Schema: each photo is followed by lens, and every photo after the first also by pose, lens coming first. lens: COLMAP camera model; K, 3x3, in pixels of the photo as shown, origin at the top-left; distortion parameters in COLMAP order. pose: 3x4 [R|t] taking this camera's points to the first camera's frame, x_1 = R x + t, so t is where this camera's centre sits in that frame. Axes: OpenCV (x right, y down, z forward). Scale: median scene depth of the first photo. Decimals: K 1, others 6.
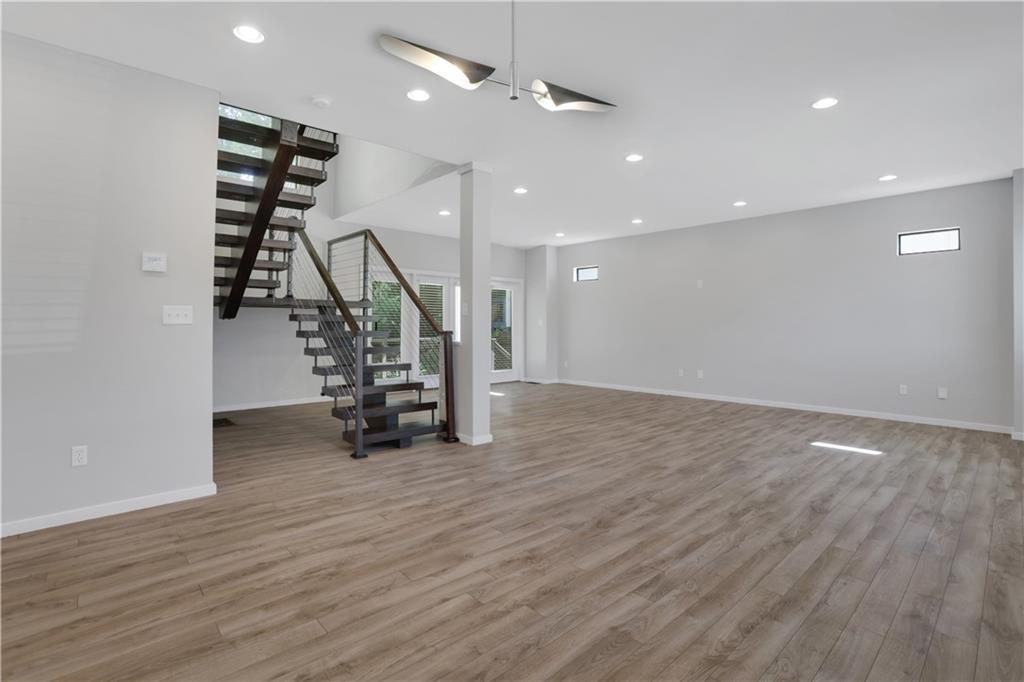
lens RADIAL K [[490.6, 0, 508.6], [0, 490.6, 330.4], [0, 0, 1]] dist [-0.069667, 0.030993]
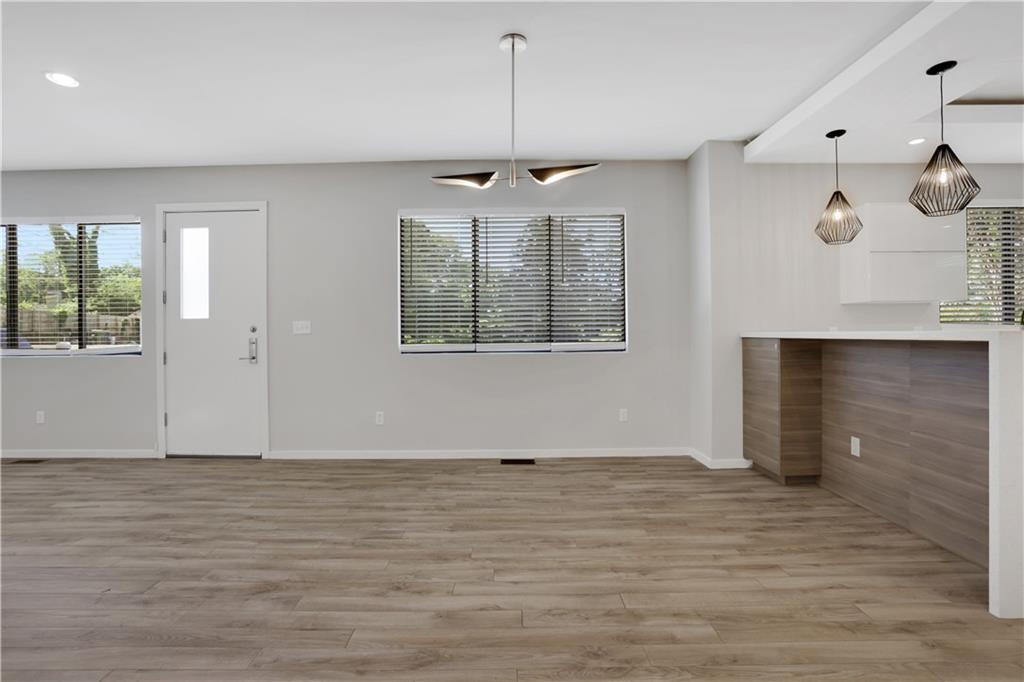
lens RADIAL K [[470.0, 0, 495.1], [0, 470.0, 332.9], [0, 0, 1]] dist [-0.061360, 0.026284]
pose [[-0.726127, 0.007361, 0.687521, -0.660734], [0.013518, 0.999902, 0.003572, -0.016843], [-0.687427, 0.011888, -0.726156, 1.420340]]
